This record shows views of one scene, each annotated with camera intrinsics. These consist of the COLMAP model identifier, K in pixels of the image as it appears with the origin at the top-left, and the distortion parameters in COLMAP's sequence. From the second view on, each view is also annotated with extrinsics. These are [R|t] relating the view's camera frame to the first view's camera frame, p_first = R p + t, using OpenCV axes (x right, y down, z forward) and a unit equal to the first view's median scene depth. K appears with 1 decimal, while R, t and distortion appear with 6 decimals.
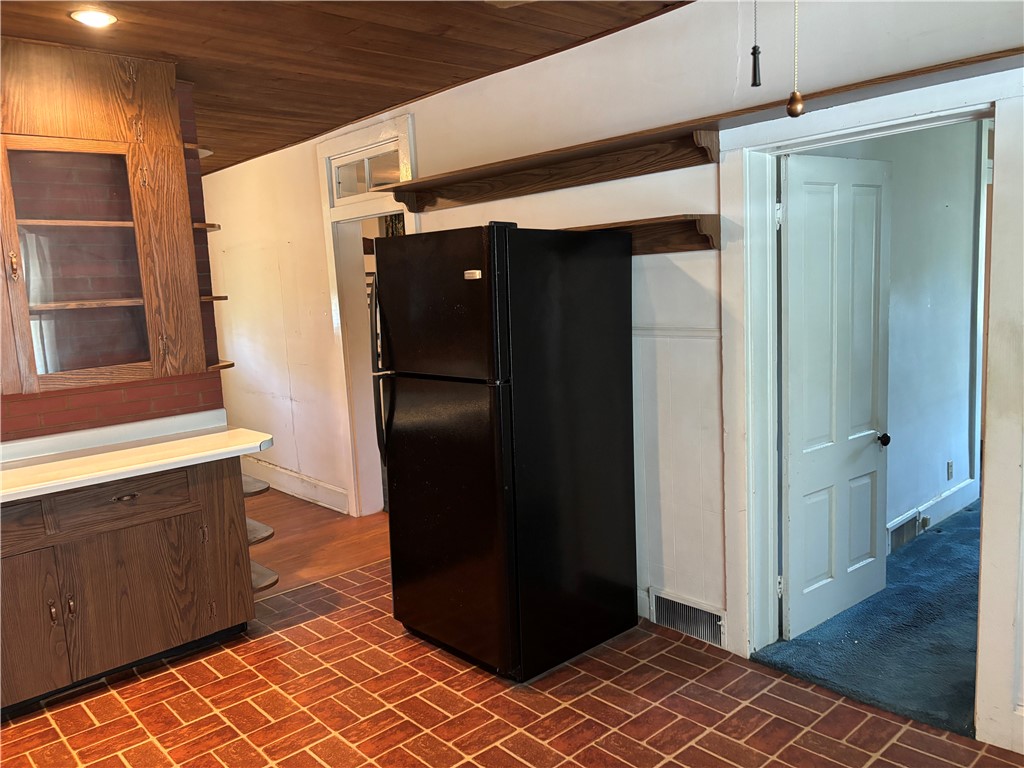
lens RADIAL K [[785.0, 0, 513.4], [0, 785.0, 391.3], [0, 0, 1]] dist [0.043149, -0.030395]
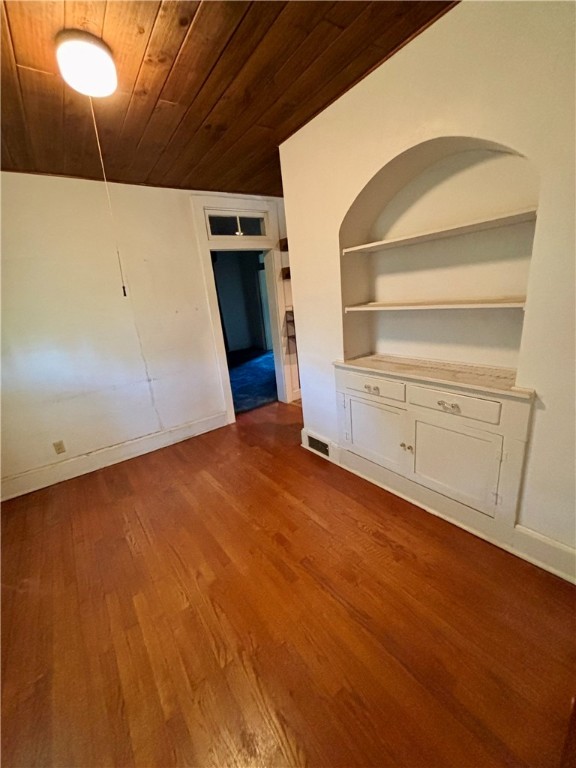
lens RADIAL K [[308.9, 0, 288.1], [0, 308.9, 381.5], [0, 0, 1]] dist [0.000161, -0.000280]
pose [[0.117685, -0.246407, 0.961995, -0.775550], [0.230187, 0.949111, 0.214947, -0.048348], [-0.966004, 0.196143, 0.168416, 0.682386]]
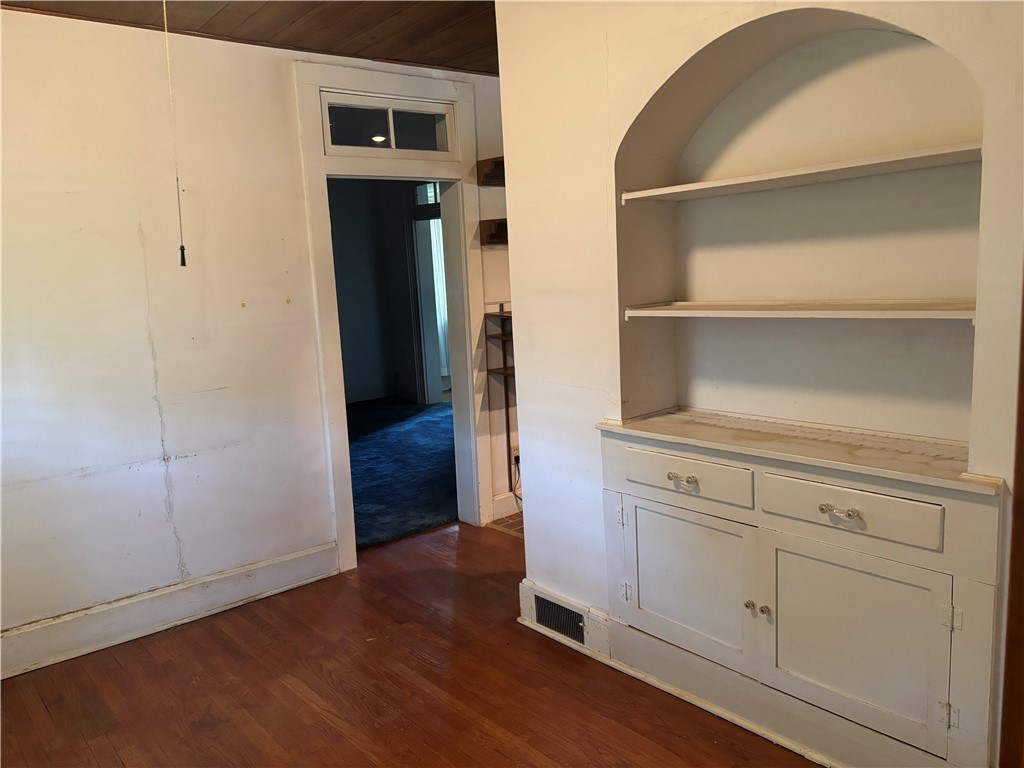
lens RADIAL K [[785.0, 0, 511.8], [0, 785.0, 383.4], [0, 0, 1]] dist [0.043149, -0.030395]
pose [[0.052779, -0.103543, 0.993224, -0.850631], [0.191643, 0.977173, 0.091686, -0.049565], [-0.980045, 0.185505, 0.071418, 0.702467]]
